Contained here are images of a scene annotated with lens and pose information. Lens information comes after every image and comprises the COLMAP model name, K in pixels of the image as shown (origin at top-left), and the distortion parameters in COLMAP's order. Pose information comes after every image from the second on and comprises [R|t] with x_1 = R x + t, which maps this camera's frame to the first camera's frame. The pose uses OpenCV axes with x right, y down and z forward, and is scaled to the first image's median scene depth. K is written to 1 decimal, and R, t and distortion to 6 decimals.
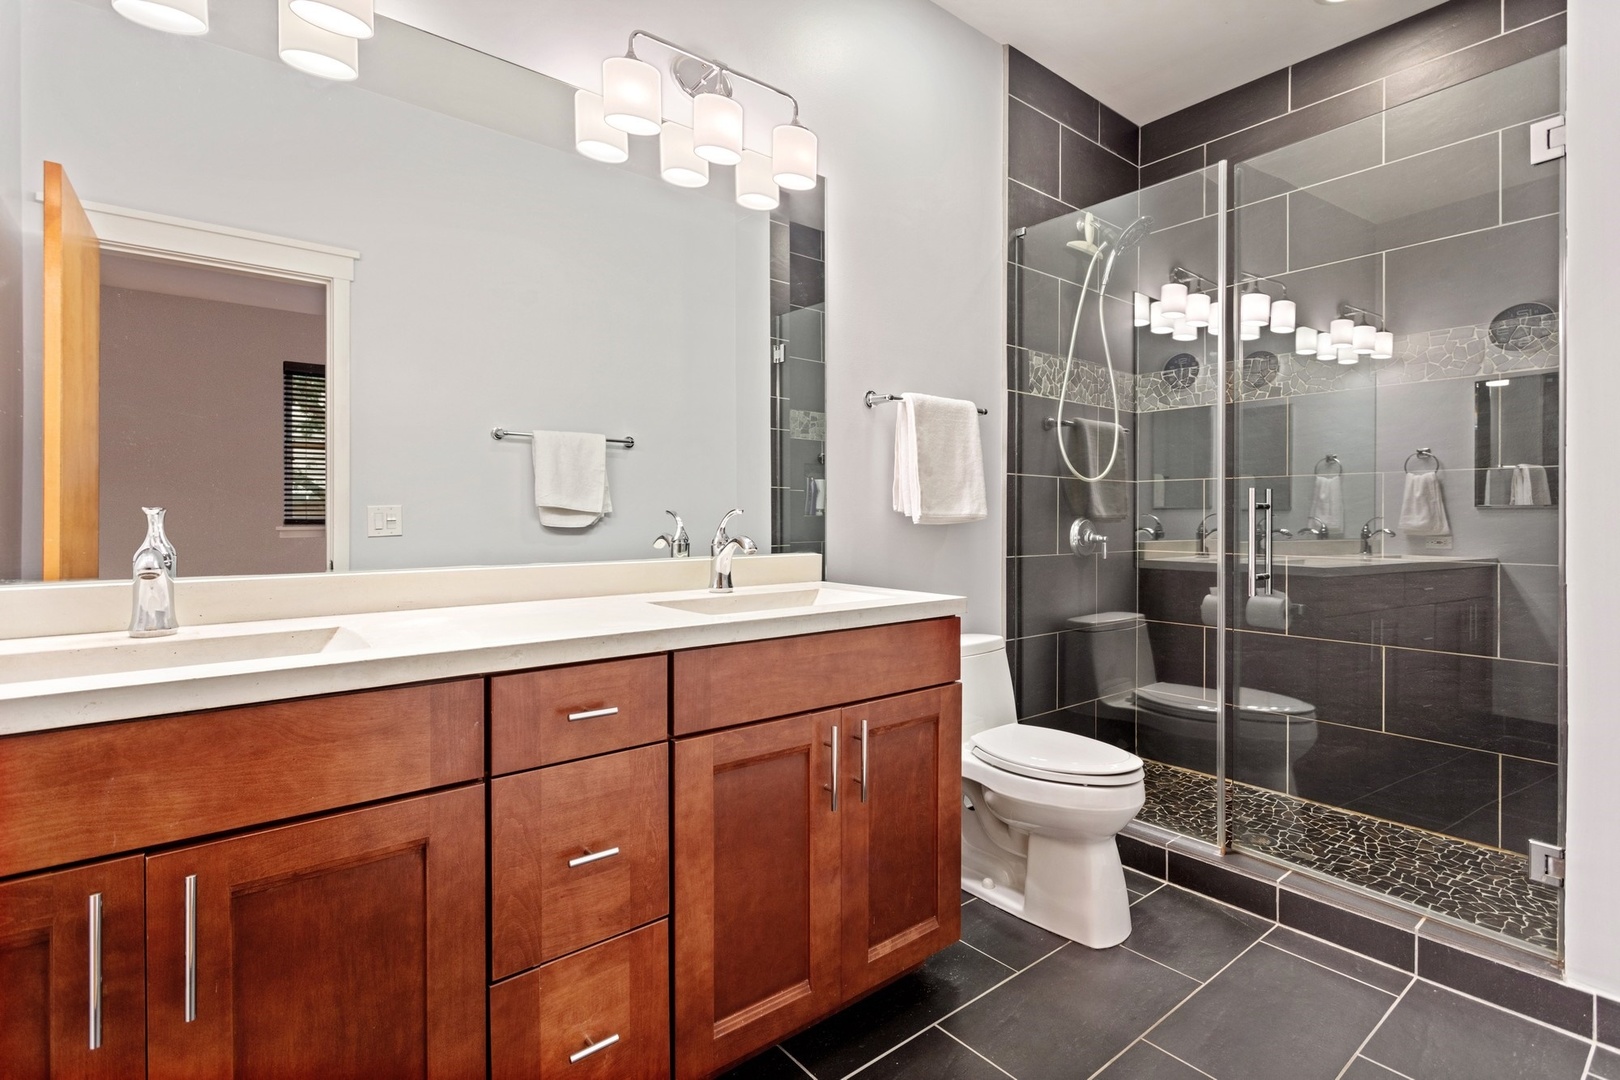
lens RADIAL K [[763.3, 0, 811.8], [0, 763.3, 525.5], [0, 0, 1]] dist [0.000656, 0.000934]
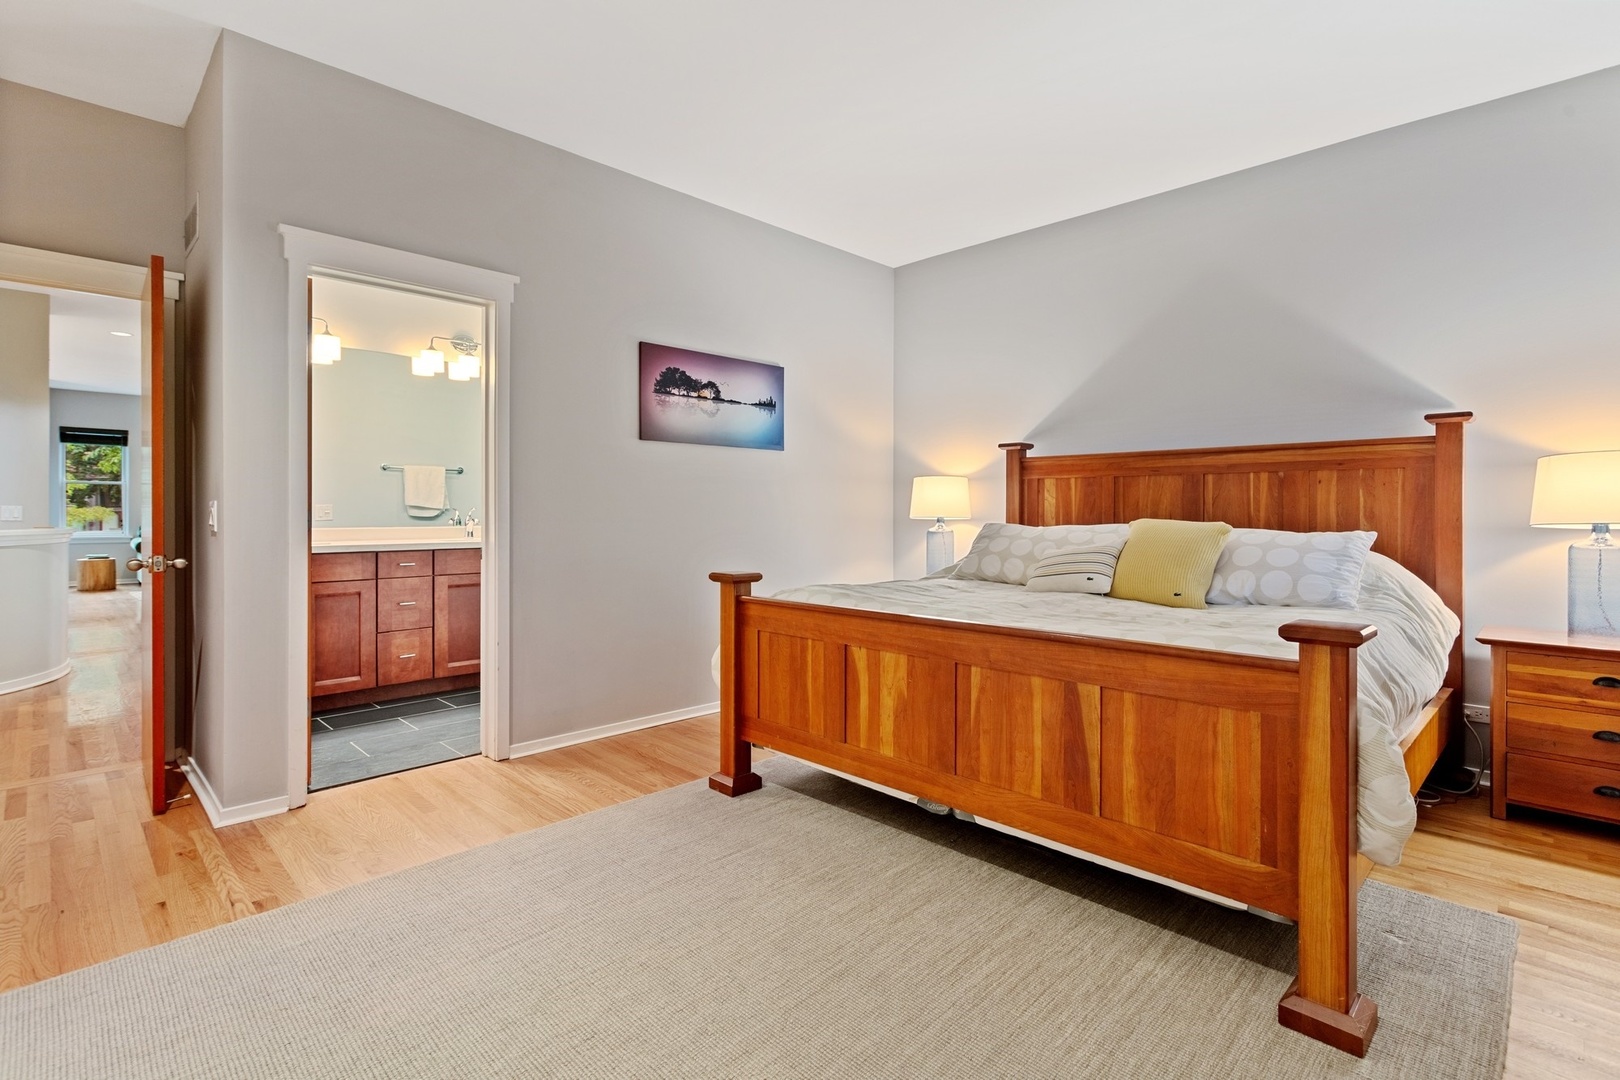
lens RADIAL K [[763.3, 0, 811.8], [0, 763.3, 525.5], [0, 0, 1]] dist [0.000656, 0.000934]
pose [[0.993769, 0.005246, 0.111334, 1.086434], [-0.005808, 0.999972, 0.004720, 0.026600], [-0.111306, -0.005337, 0.993772, -2.514785]]
